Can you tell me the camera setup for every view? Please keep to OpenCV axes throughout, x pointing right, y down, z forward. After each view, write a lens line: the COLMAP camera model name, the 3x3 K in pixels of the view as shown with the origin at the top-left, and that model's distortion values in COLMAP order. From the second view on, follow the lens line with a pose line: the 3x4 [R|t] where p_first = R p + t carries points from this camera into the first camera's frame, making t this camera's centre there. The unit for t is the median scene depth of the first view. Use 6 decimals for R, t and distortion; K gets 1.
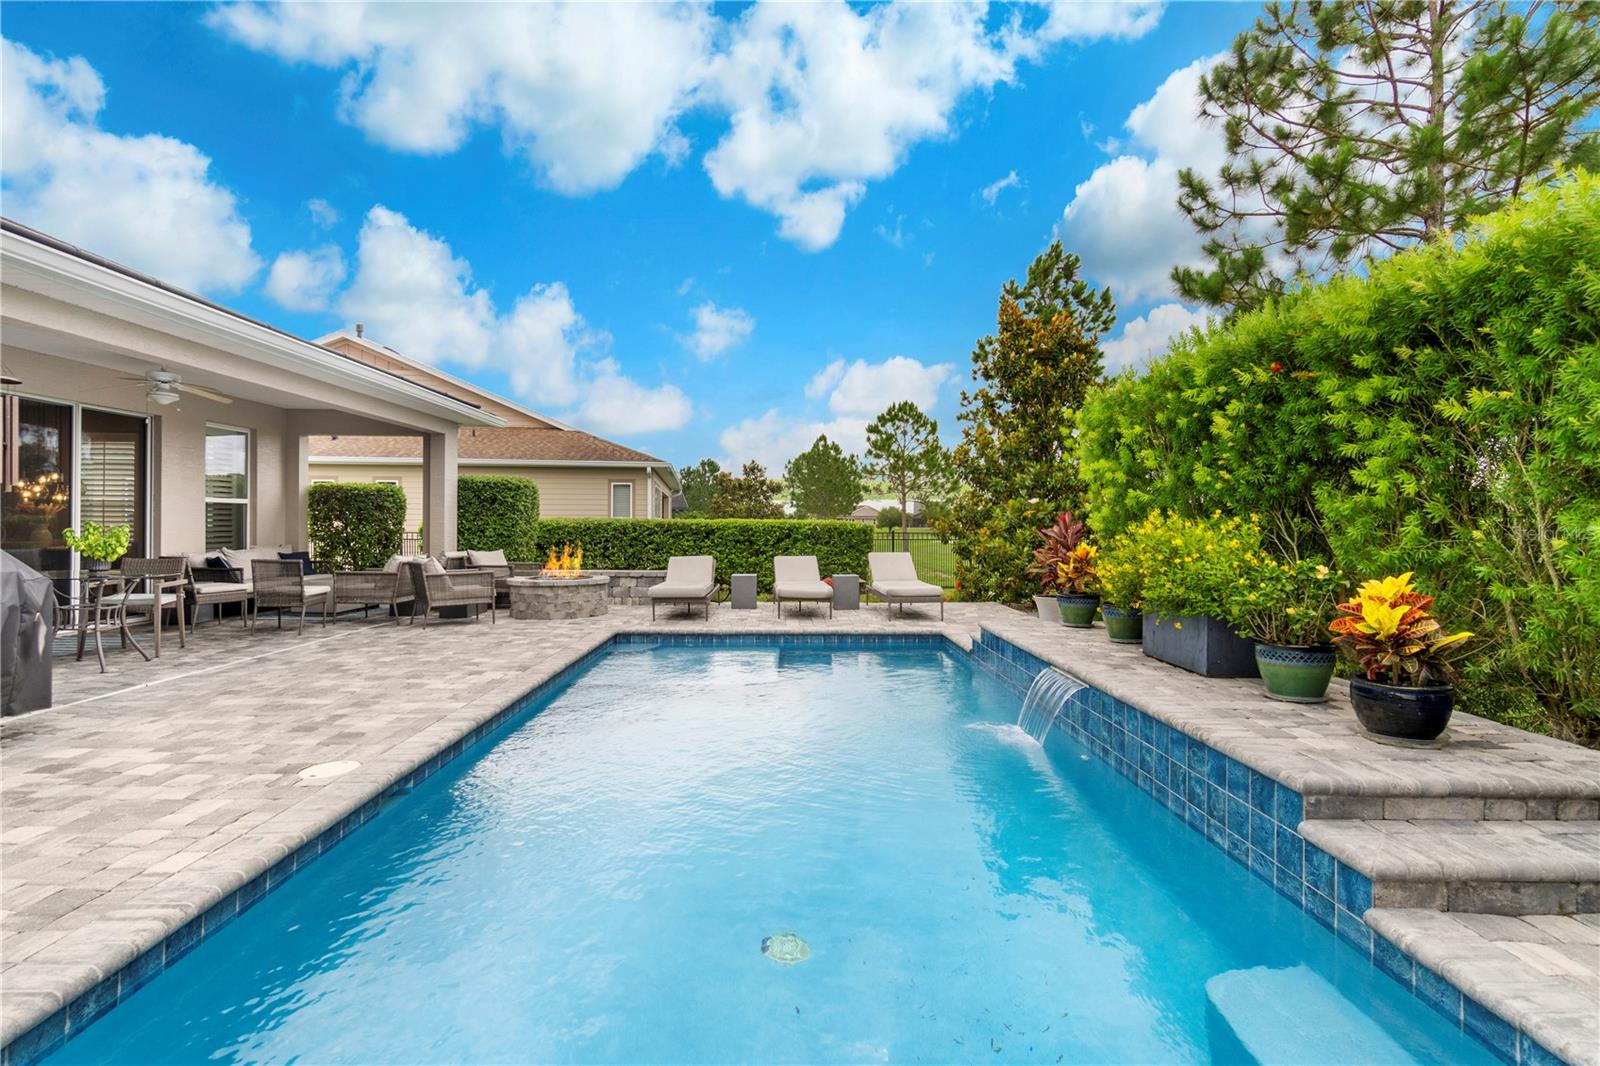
lens RADIAL K [[746.3, 0, 795.8], [0, 746.3, 521.5], [0, 0, 1]] dist [-0.003196, 0.000369]
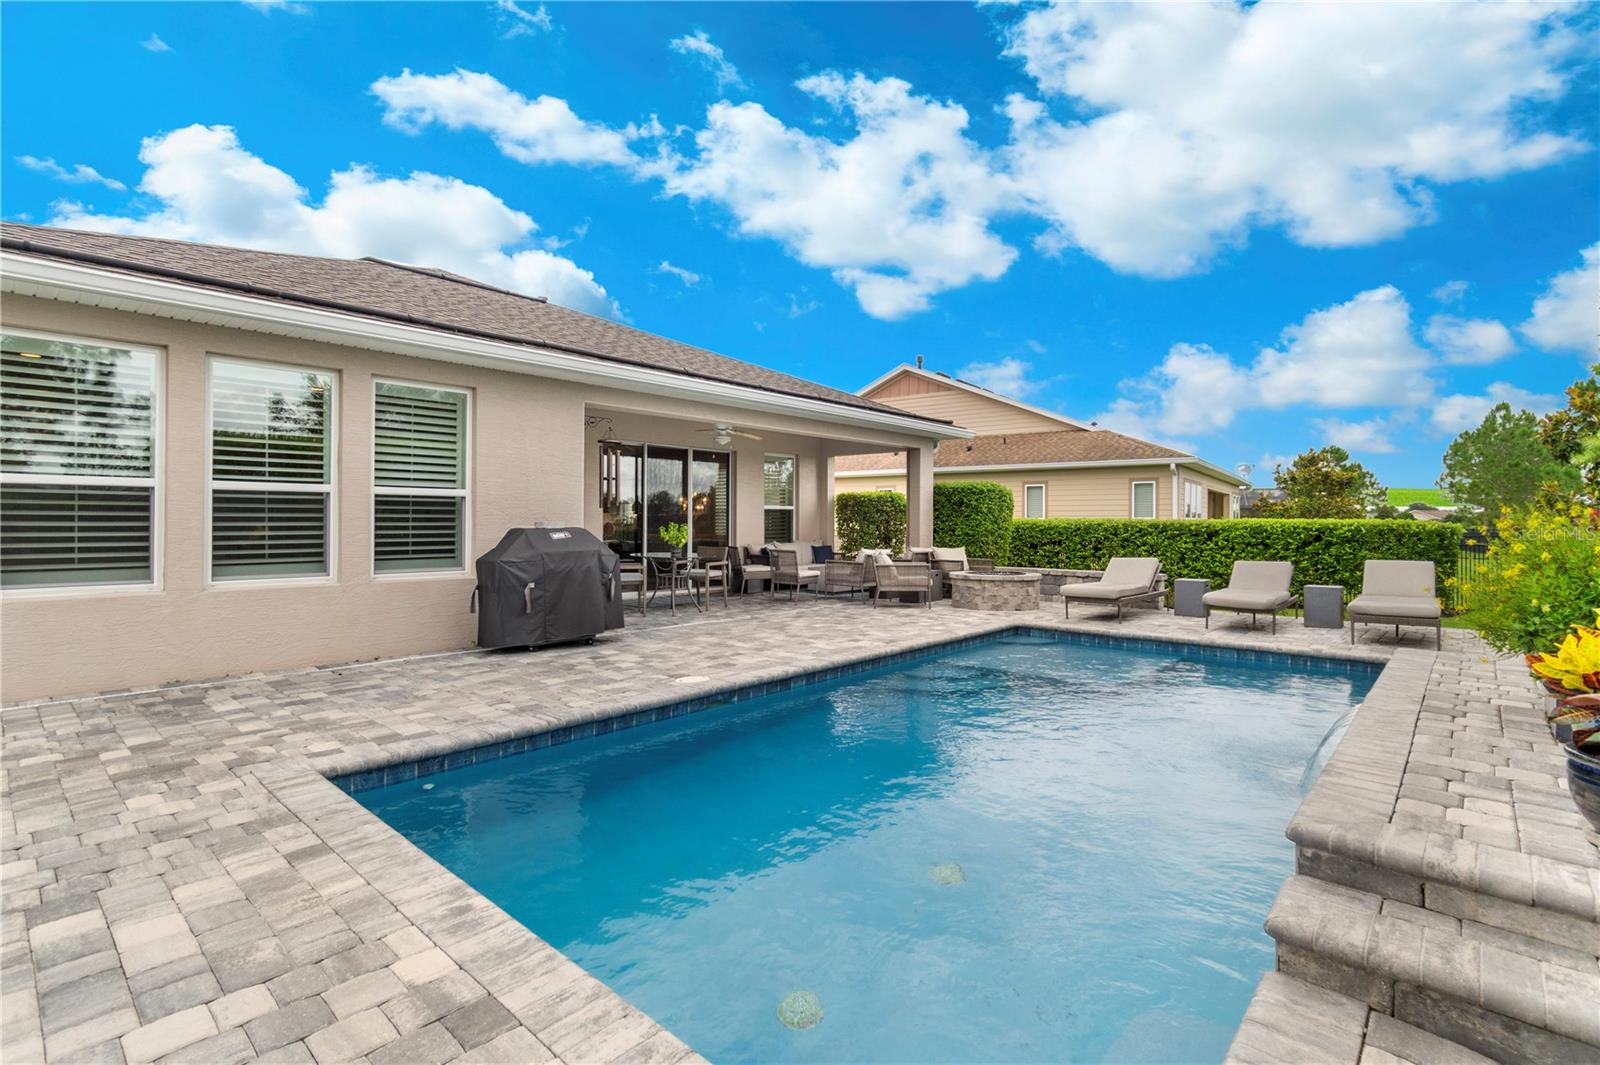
lens RADIAL K [[746.3, 0, 795.8], [0, 746.3, 521.0], [0, 0, 1]] dist [-0.003196, 0.000369]
pose [[0.727523, -0.003676, -0.686074, 0.242050], [0.002301, 0.999993, -0.002918, 0.001250], [0.686080, 0.000544, 0.727526, 0.000589]]
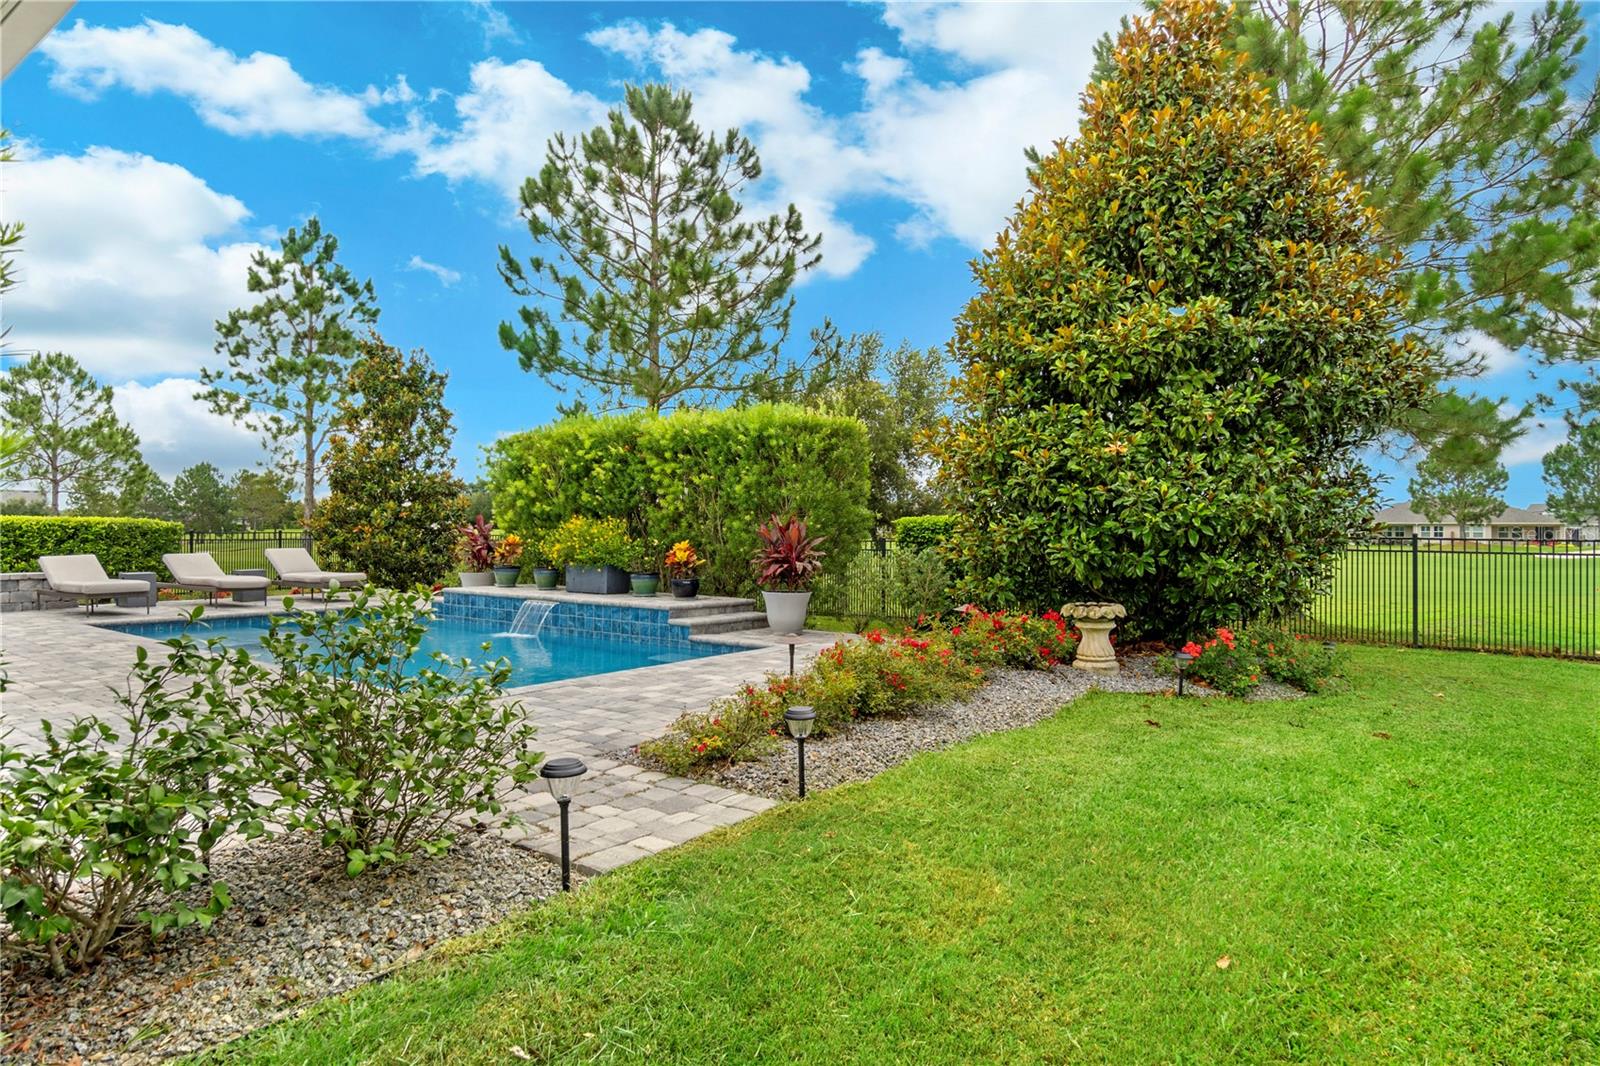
lens RADIAL K [[913.2, 0, 768.9], [0, 913.2, 525.6], [0, 0, 1]] dist [0.016323, -0.000429]
pose [[0.633944, 0.003474, 0.773371, -0.569058], [-0.006147, 0.999981, 0.000546, 0.003782], [-0.773355, -0.005100, 0.633953, -0.489922]]
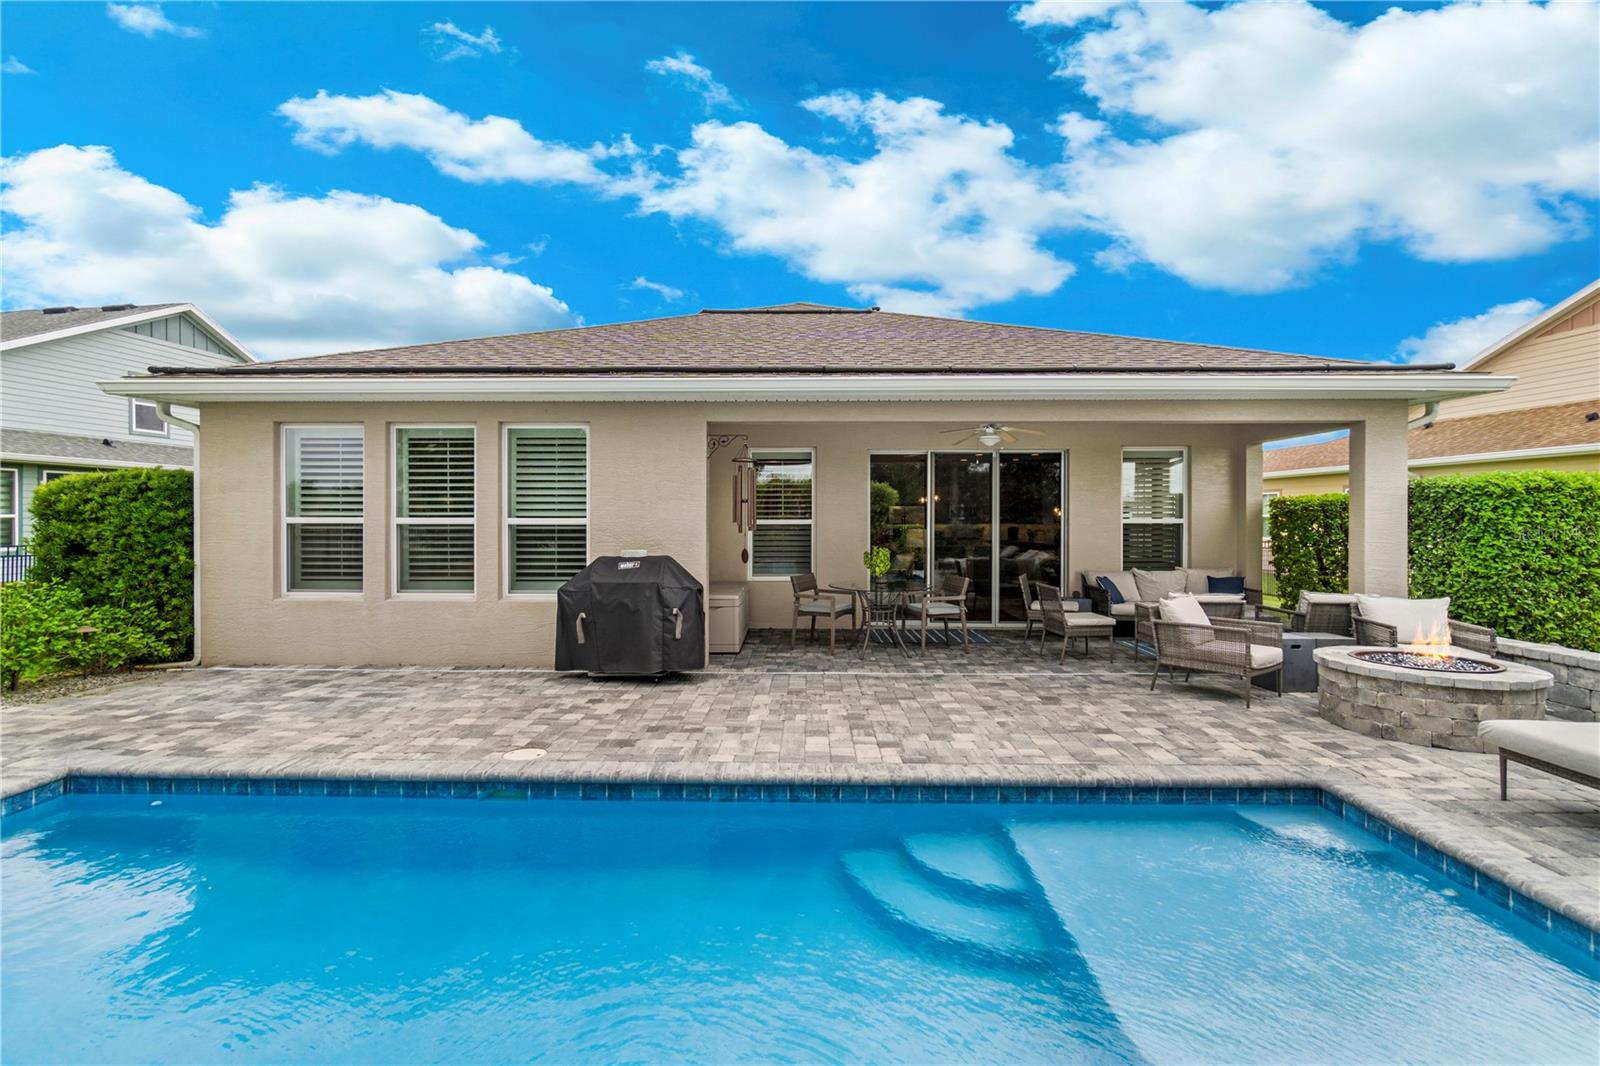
lens RADIAL K [[704.4, 0, 793.1], [0, 704.4, 526.4], [0, 0, 1]] dist [-0.008324, -0.000260]
pose [[-0.039422, 0.003100, -0.999218, 0.232515], [0.001374, 0.999994, 0.003048, -0.027687], [0.999222, -0.001252, -0.039426, 0.603798]]
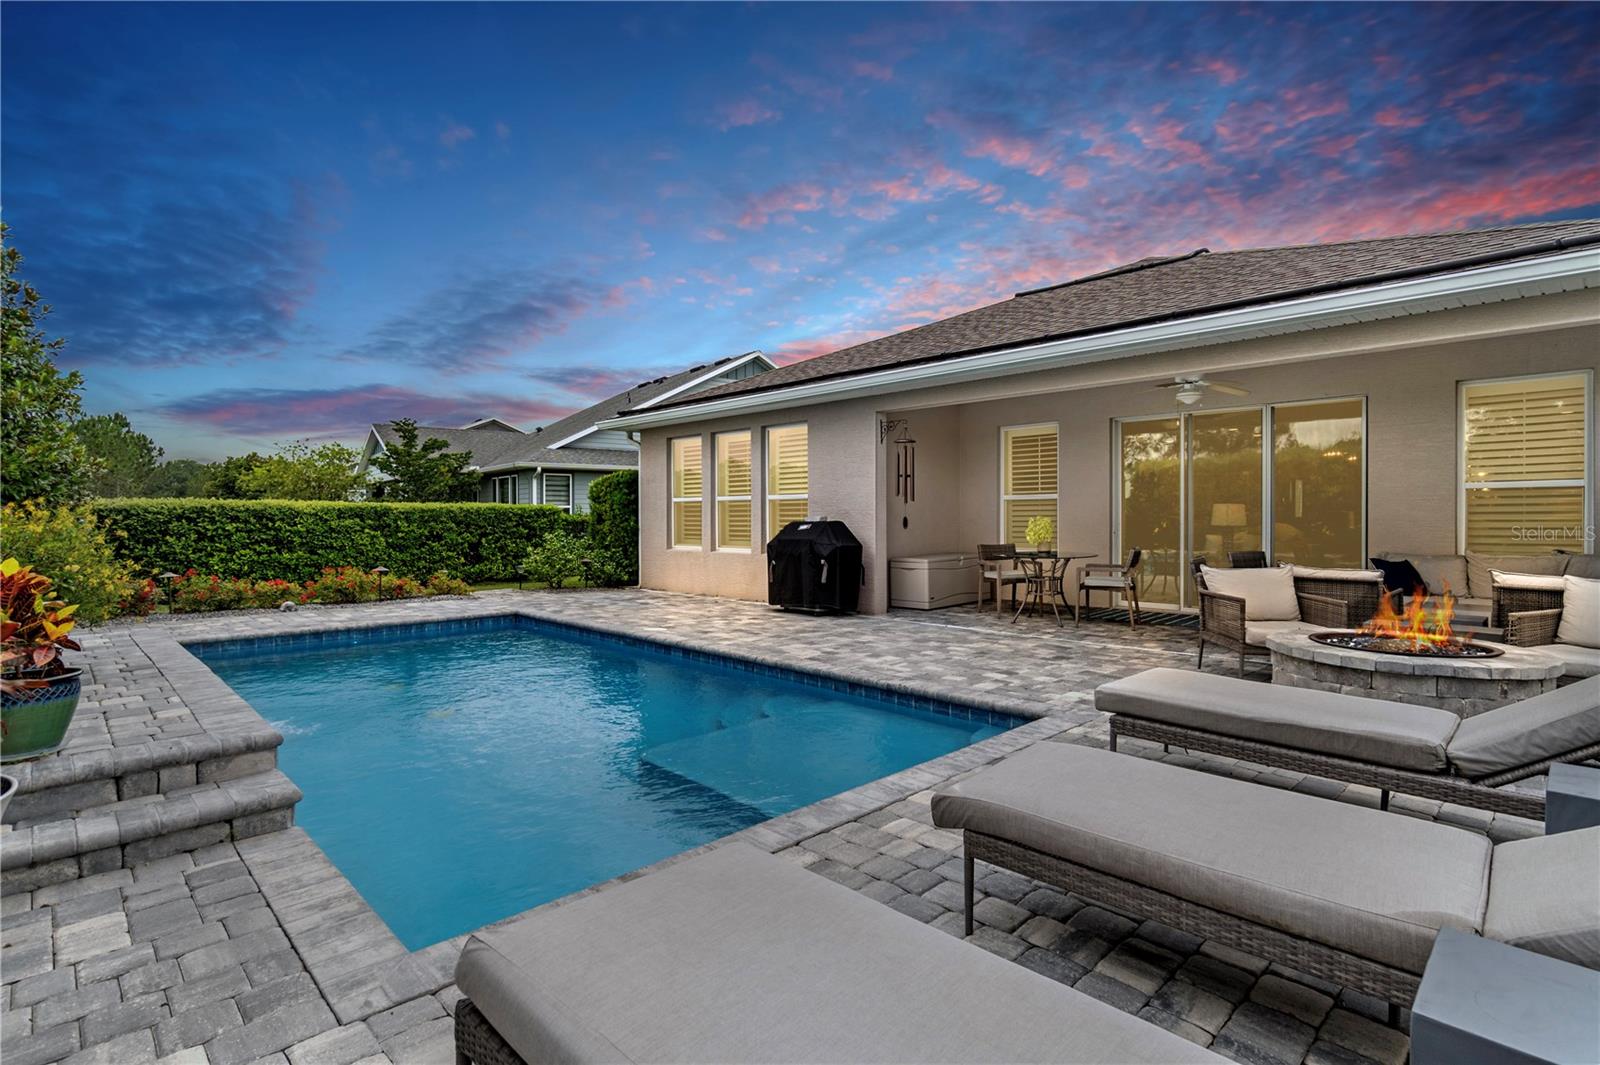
lens RADIAL K [[779.3, 0, 796.7], [0, 779.3, 518.4], [0, 0, 1]] dist [-0.004351, 0.000567]
pose [[-0.729748, -0.002136, -0.683713, 0.254919], [0.000432, 0.999993, -0.003585, 0.006107], [0.683716, -0.002911, -0.729742, 1.179899]]
